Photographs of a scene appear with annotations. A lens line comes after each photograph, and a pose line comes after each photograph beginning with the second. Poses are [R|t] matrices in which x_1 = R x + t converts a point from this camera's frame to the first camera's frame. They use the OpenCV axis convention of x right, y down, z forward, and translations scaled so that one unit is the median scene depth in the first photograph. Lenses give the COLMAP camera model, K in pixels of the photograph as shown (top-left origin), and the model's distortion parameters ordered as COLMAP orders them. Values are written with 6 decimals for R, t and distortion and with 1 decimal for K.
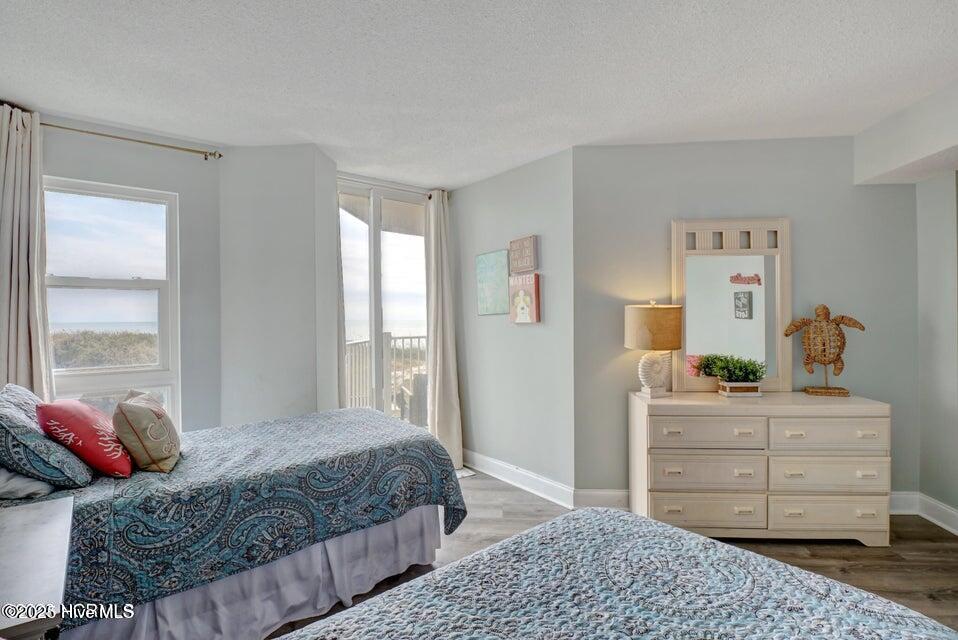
lens RADIAL K [[461.1, 0, 476.1], [0, 461.1, 315.5], [0, 0, 1]] dist [-0.020245, -0.000676]
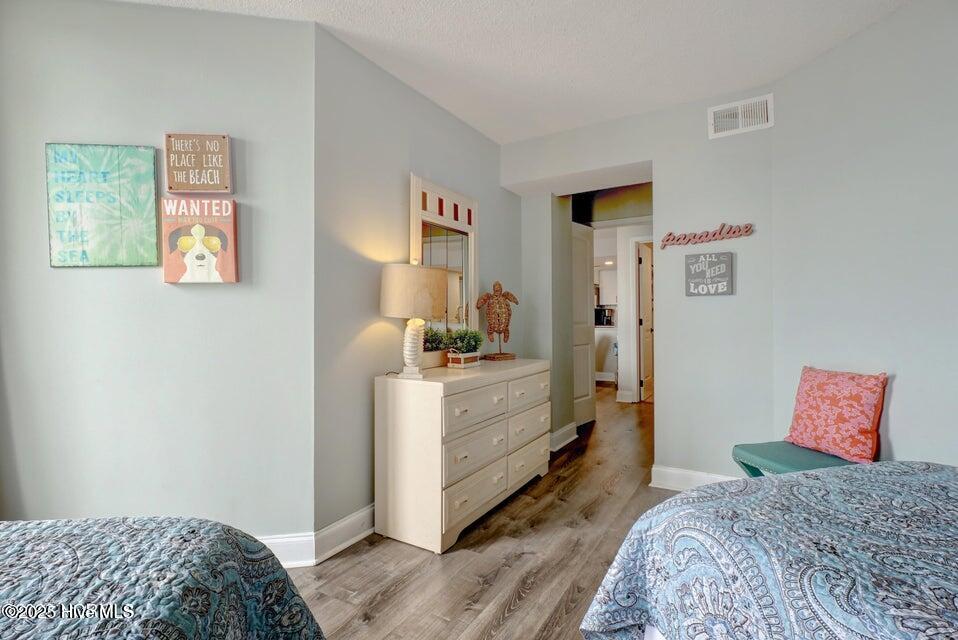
lens RADIAL K [[466.9, 0, 477.5], [0, 466.9, 308.9], [0, 0, 1]] dist [-0.018232, -0.000092]
pose [[0.432300, 0.024977, 0.901384, -0.309737], [-0.001892, 0.999639, -0.026792, 0.073706], [-0.901728, 0.009877, 0.432191, 0.515165]]
